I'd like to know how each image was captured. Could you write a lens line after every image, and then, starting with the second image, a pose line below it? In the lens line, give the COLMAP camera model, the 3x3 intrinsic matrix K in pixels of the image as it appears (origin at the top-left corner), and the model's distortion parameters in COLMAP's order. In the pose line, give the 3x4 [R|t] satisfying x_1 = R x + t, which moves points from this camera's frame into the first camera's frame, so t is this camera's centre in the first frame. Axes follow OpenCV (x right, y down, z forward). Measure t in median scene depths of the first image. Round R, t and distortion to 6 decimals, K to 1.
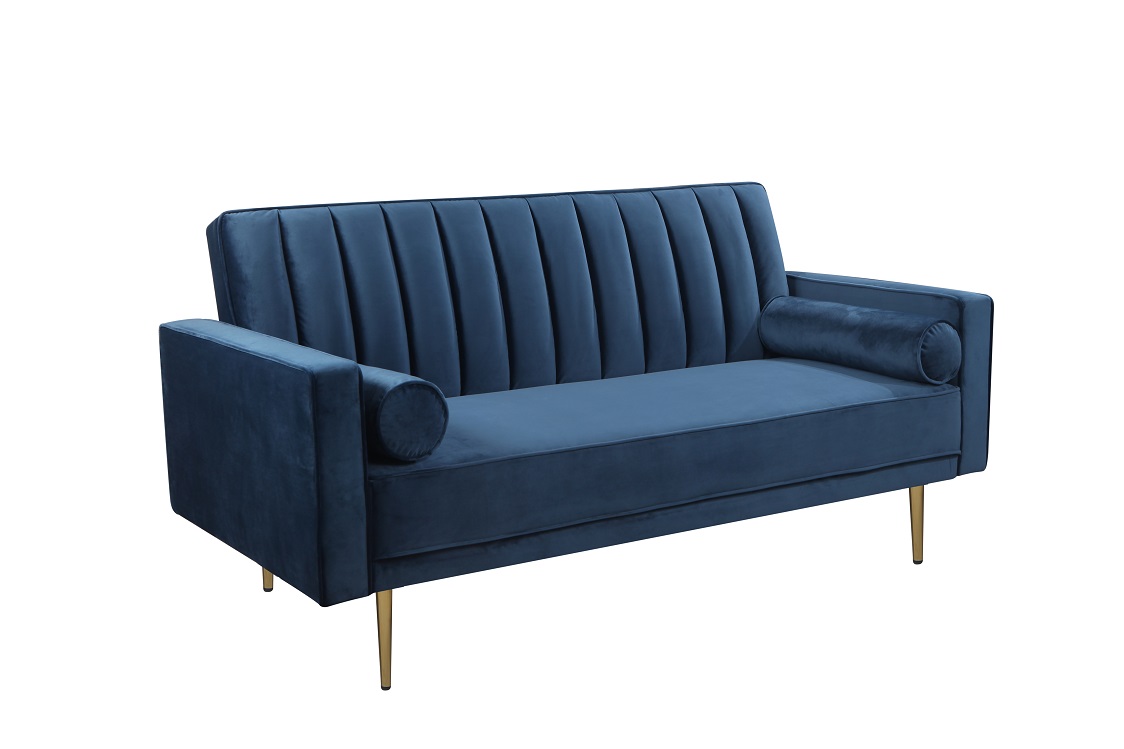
lens RADIAL K [[1495.4, 0, 562.0], [0, 1495.4, 374.5], [0, 0, 1]] dist [0.021740, -0.635803]
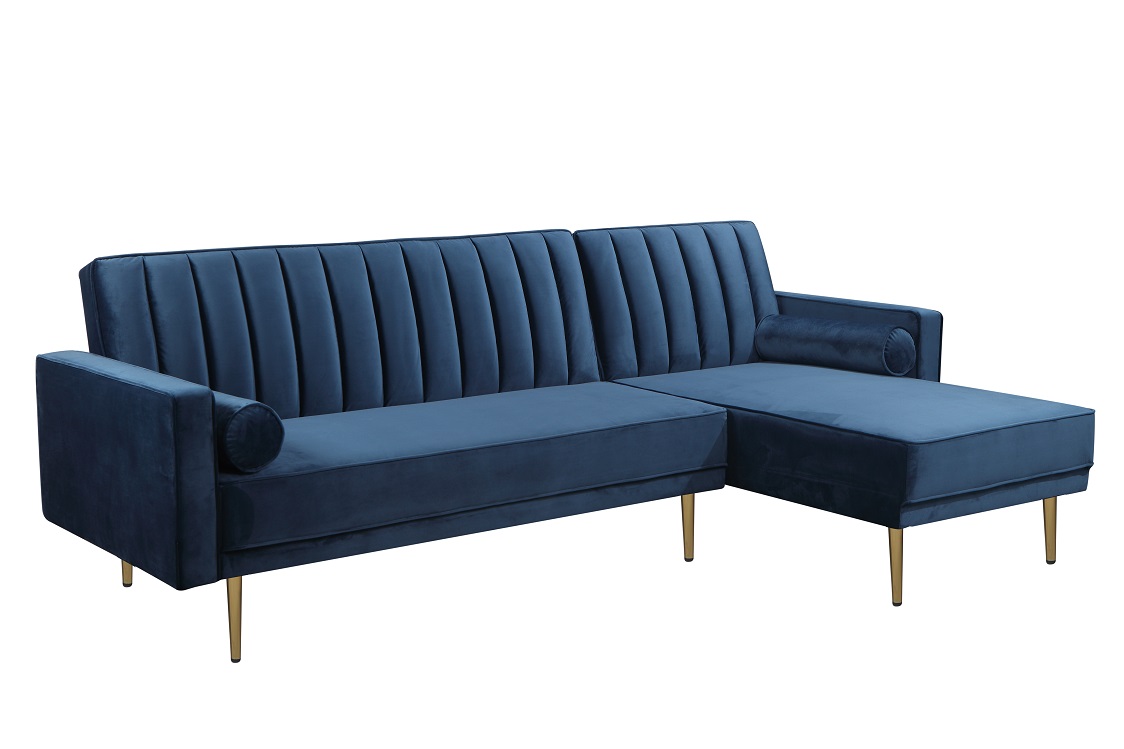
lens RADIAL K [[1868.8, 0, 560.7], [0, 1868.8, 243.8], [0, 0, 1]] dist [0.000163, 0.283856]
pose [[0.998506, 0.003793, 0.054517, 0.059356], [0.000829, 0.996422, -0.084510, 0.003345], [-0.054642, 0.084429, 0.994930, -0.500568]]
